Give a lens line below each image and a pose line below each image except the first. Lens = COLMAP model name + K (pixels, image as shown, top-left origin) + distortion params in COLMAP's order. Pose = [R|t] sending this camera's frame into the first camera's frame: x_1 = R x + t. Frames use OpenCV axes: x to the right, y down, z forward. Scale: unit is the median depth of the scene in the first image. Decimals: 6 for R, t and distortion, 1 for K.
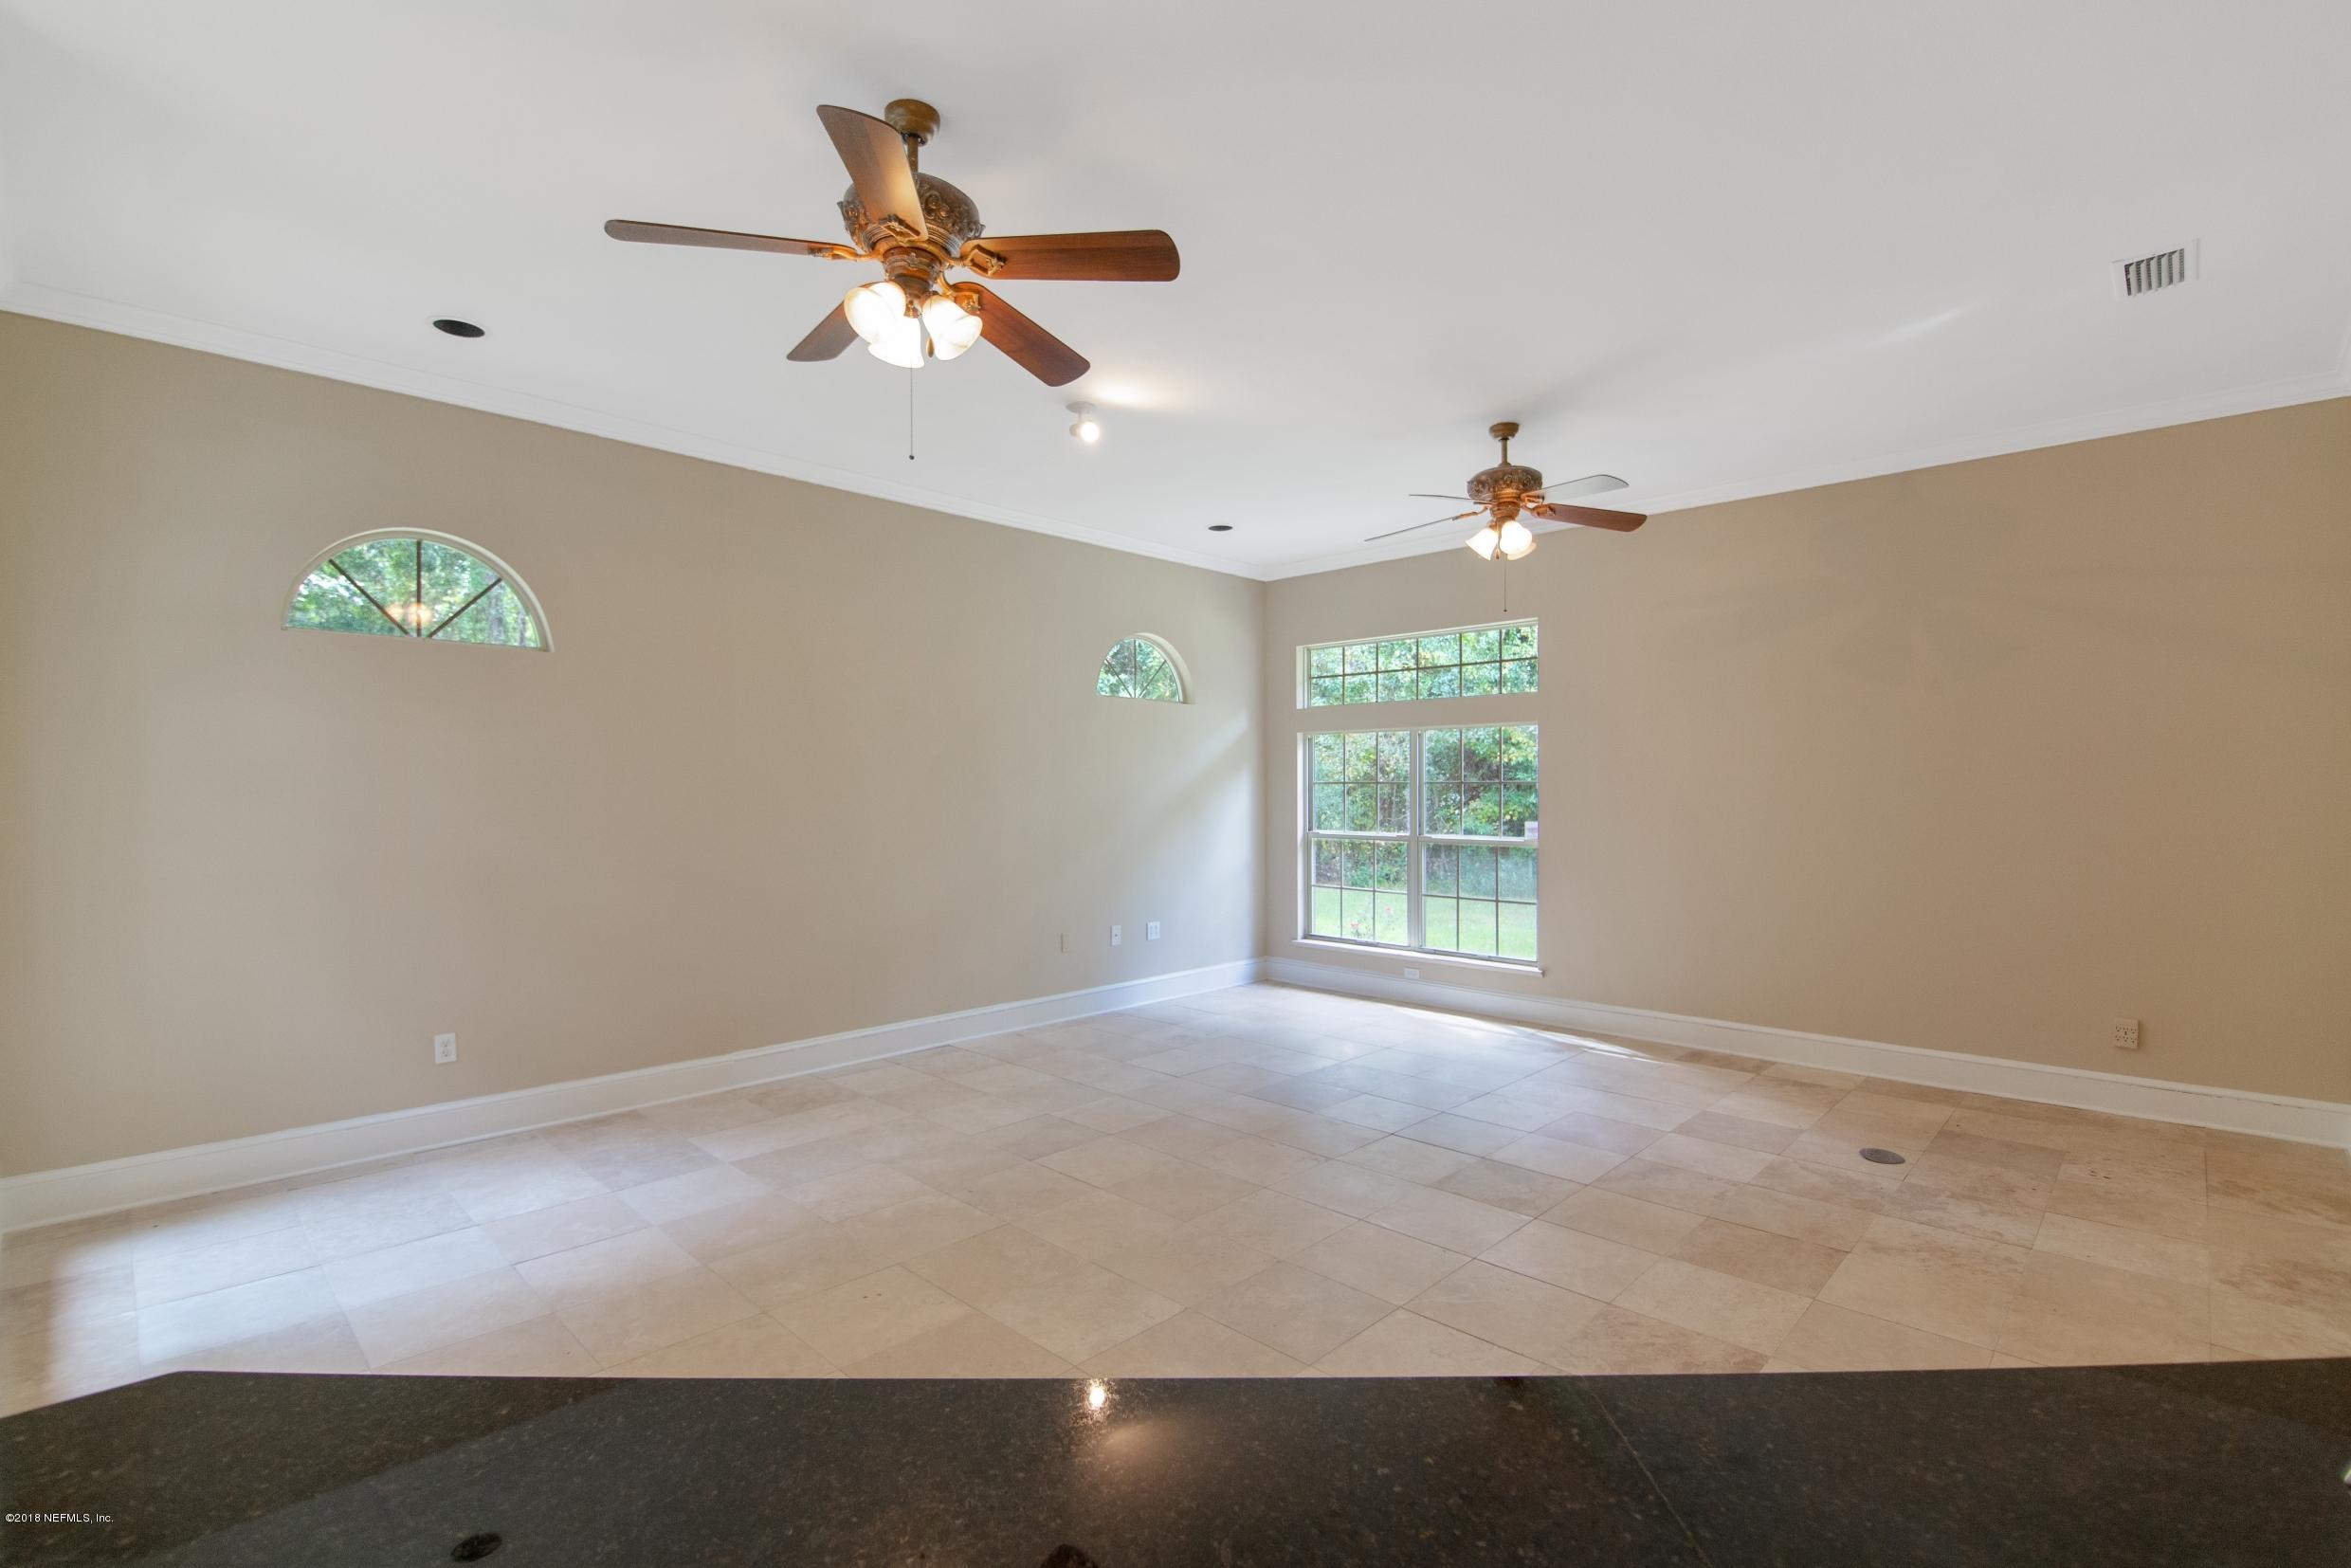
lens RADIAL K [[1076.6, 0, 1178.9], [0, 1076.6, 770.3], [0, 0, 1]] dist [0.001096, -0.008238]
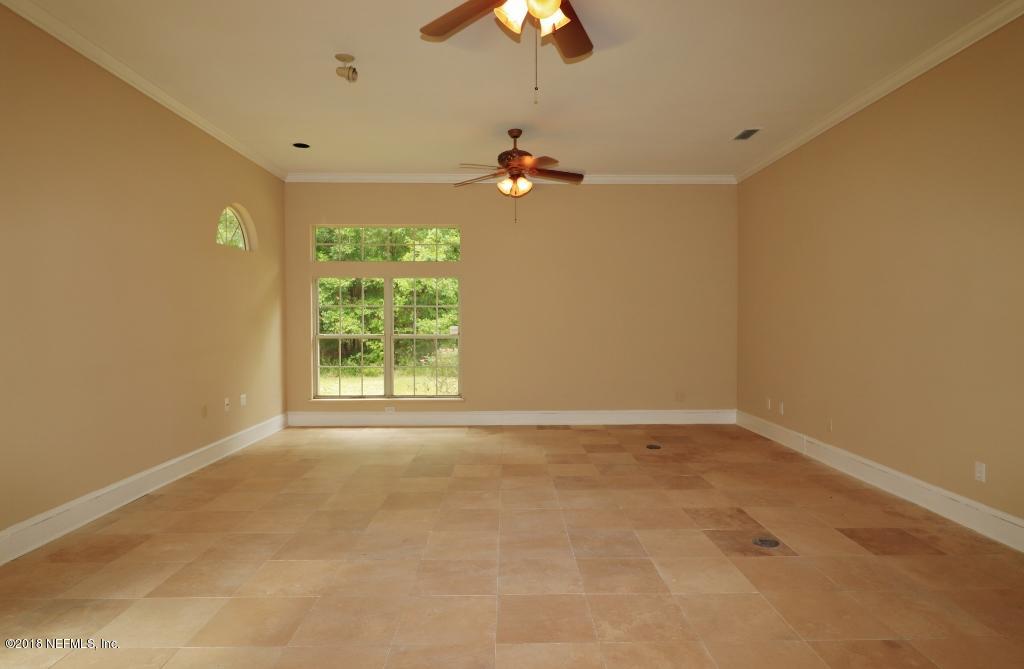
lens RADIAL K [[582.9, 0, 512.0], [0, 582.9, 334.5], [0, 0, 1]] dist [0.025610, 0.000194]
pose [[0.693514, -0.012089, 0.720341, -0.379193], [-0.012849, 0.999493, 0.029144, 0.028331], [-0.720328, -0.029468, 0.693007, 0.161022]]
